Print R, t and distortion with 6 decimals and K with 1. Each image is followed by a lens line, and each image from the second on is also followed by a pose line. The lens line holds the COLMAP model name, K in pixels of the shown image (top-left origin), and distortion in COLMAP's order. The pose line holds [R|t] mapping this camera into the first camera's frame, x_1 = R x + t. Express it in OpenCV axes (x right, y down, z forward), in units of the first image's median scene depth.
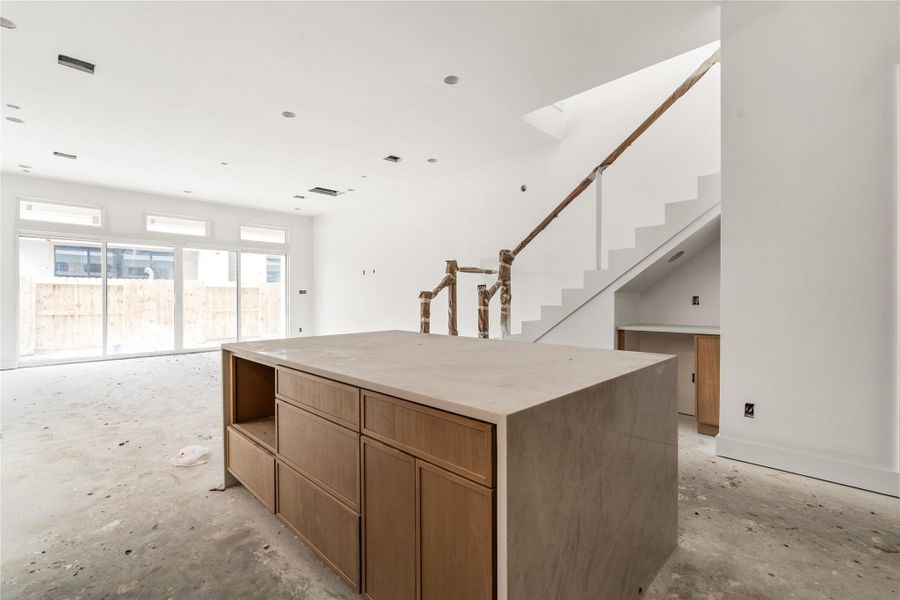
lens RADIAL K [[407.0, 0, 444.8], [0, 407.0, 298.5], [0, 0, 1]] dist [-0.008024, 0.001303]
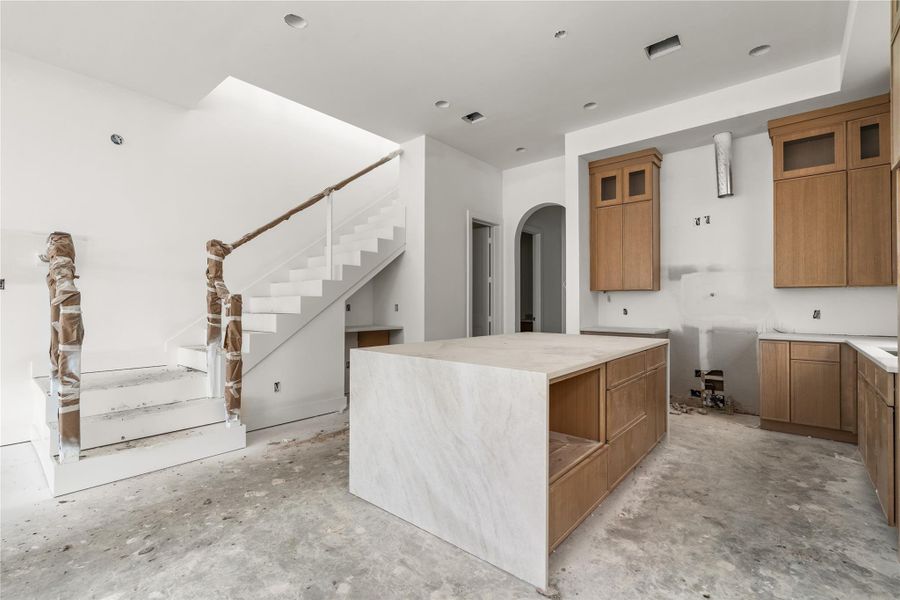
lens RADIAL K [[407.0, 0, 451.5], [0, 407.0, 303.8], [0, 0, 1]] dist [-0.008024, 0.001303]
pose [[-0.095633, 0.012186, 0.995342, -1.417960], [-0.007041, 0.999892, -0.012918, 0.010654], [-0.995392, -0.008244, -0.095537, 1.444914]]
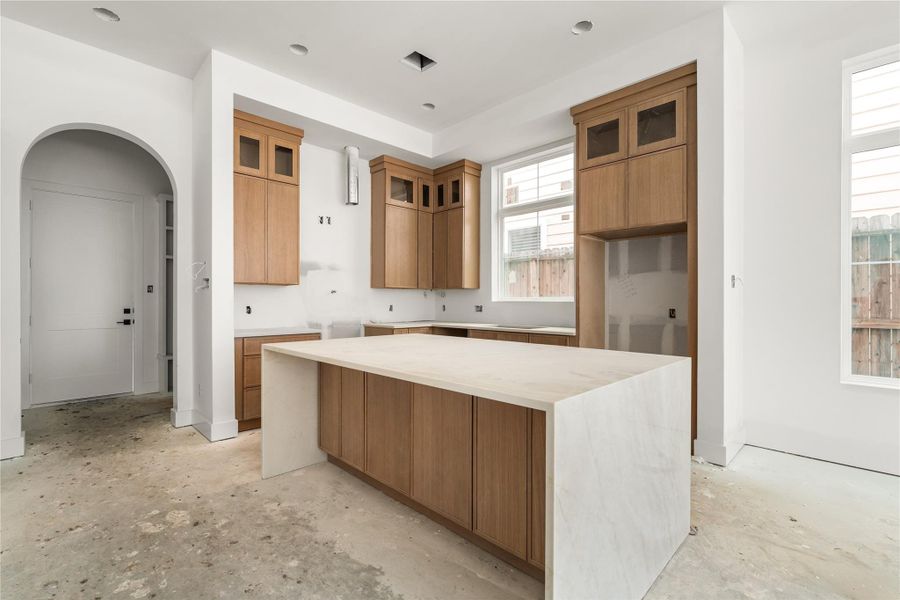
lens RADIAL K [[407.0, 0, 445.2], [0, 407.0, 302.8], [0, 0, 1]] dist [-0.008024, 0.001303]
pose [[-0.999904, 0.011259, -0.008042, -0.065905], [0.011290, 0.999929, -0.003850, 0.002783], [0.007998, -0.003941, -0.999960, 2.150628]]
